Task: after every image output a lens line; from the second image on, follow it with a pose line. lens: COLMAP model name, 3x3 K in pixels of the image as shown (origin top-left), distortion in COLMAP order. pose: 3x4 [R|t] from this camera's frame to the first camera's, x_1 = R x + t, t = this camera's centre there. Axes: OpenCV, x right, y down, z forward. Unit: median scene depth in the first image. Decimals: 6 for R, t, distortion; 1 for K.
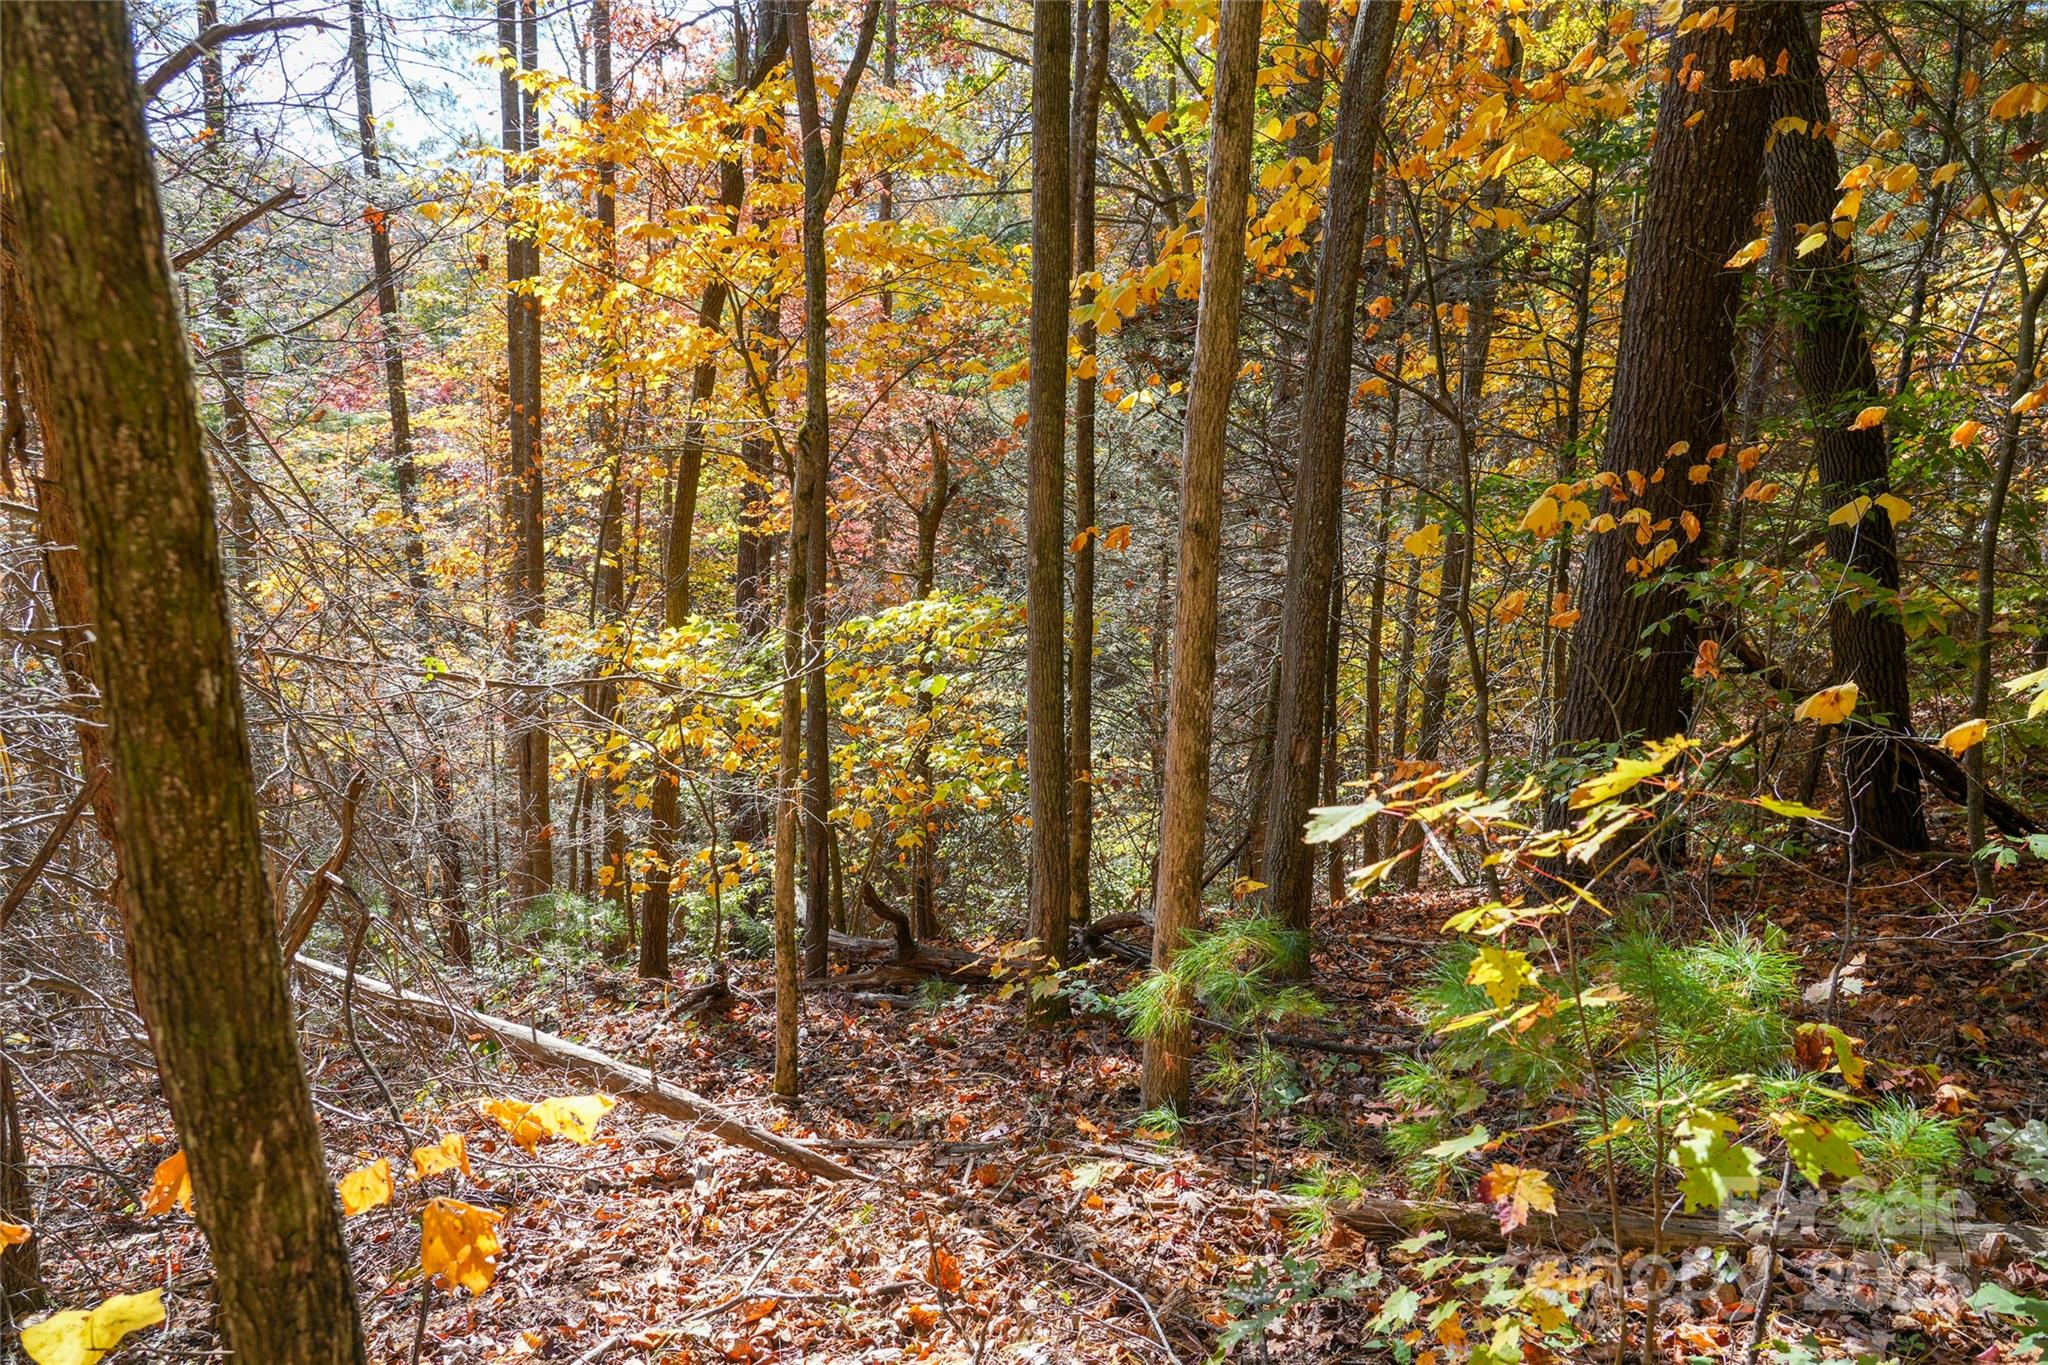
lens RADIAL K [[1409.8, 0, 1027.8], [0, 1409.8, 683.8], [0, 0, 1]] dist [-0.009518, 0.008678]
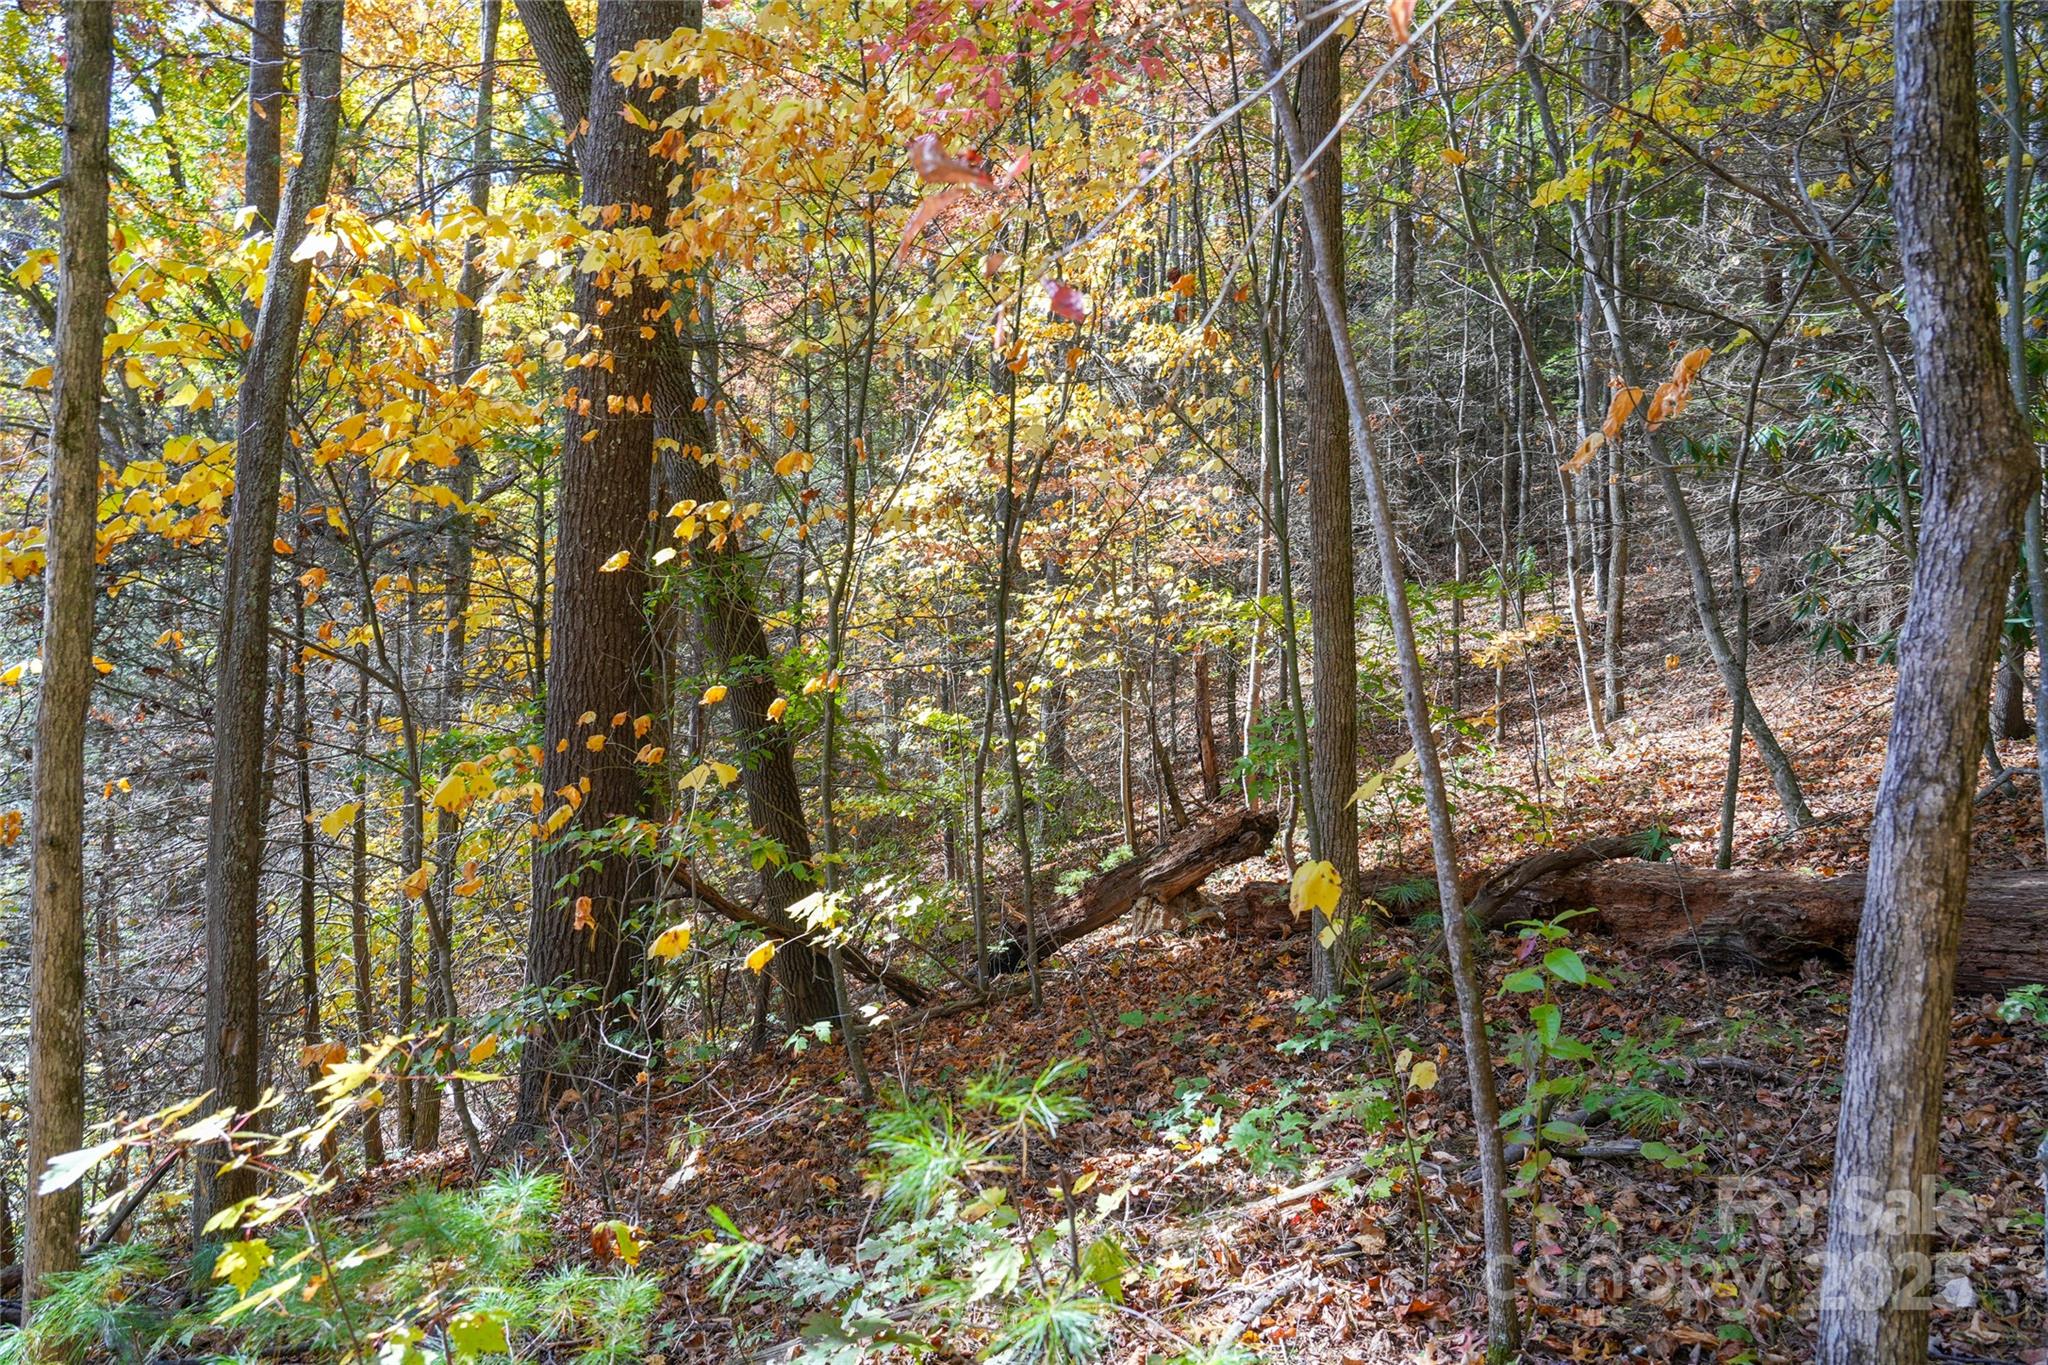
lens RADIAL K [[1409.8, 0, 1016.0], [0, 1409.8, 679.2], [0, 0, 1]] dist [-0.009518, 0.008678]
pose [[0.791800, -0.019811, 0.610458, 0.057845], [0.117284, 0.985806, -0.120133, -0.028839], [-0.599413, 0.166718, 0.782885, -0.191766]]
